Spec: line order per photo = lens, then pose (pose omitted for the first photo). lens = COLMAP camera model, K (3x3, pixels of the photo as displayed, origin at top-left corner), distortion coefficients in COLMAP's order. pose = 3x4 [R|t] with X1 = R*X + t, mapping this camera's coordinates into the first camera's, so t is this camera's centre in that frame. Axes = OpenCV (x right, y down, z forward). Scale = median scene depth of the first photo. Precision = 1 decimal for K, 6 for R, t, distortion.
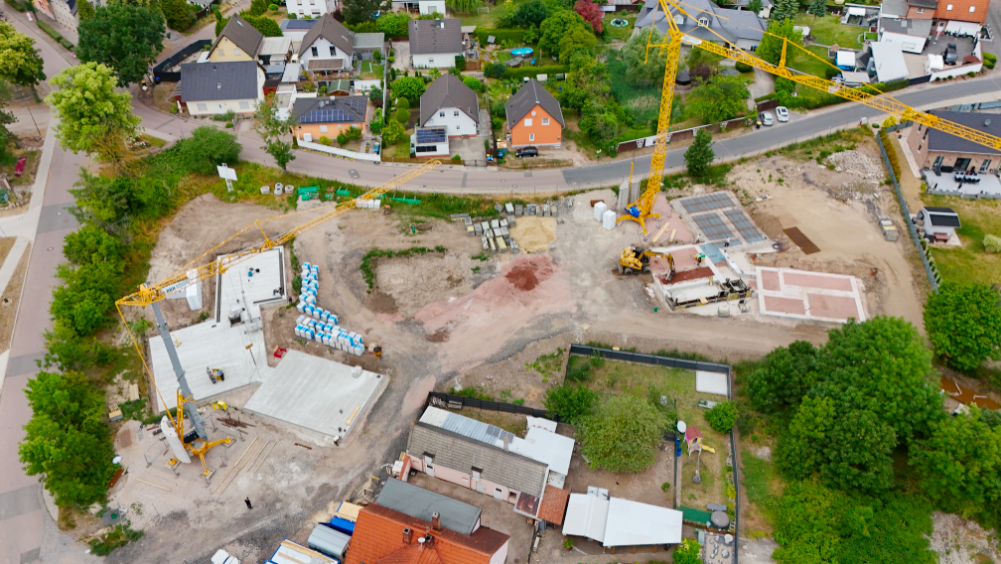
lens RADIAL K [[732.9, 0, 500.5], [0, 732.9, 282.0], [0, 0, 1]] dist [0.072101, -0.065460]
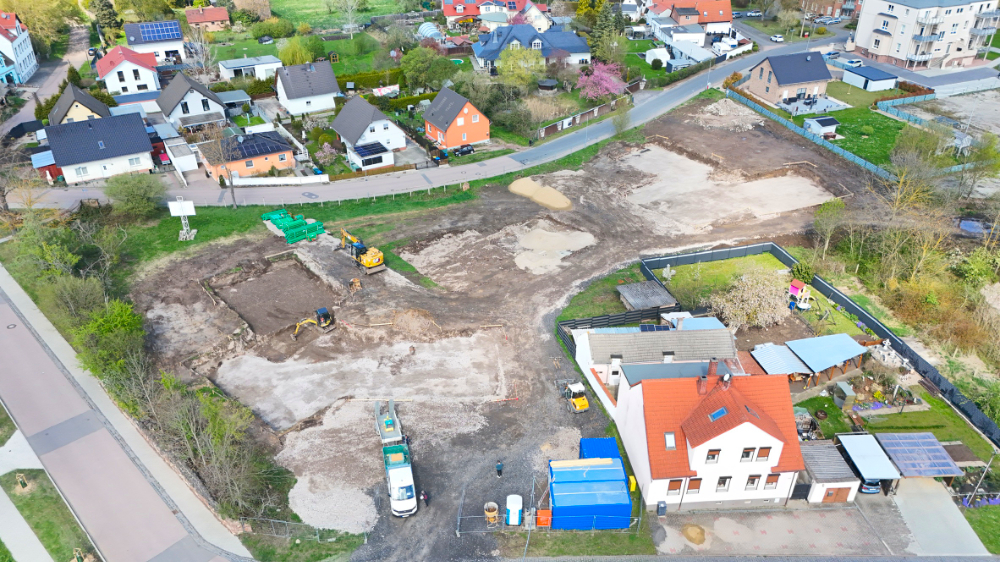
lens RADIAL K [[732.2, 0, 500.0], [0, 732.2, 281.0], [0, 0, 1]] dist [0.072101, -0.065460]
pose [[0.893821, -0.227077, 0.386679, -0.382849], [0.292893, 0.948589, -0.119973, 0.140399], [-0.339556, 0.220490, 0.914377, 0.106437]]
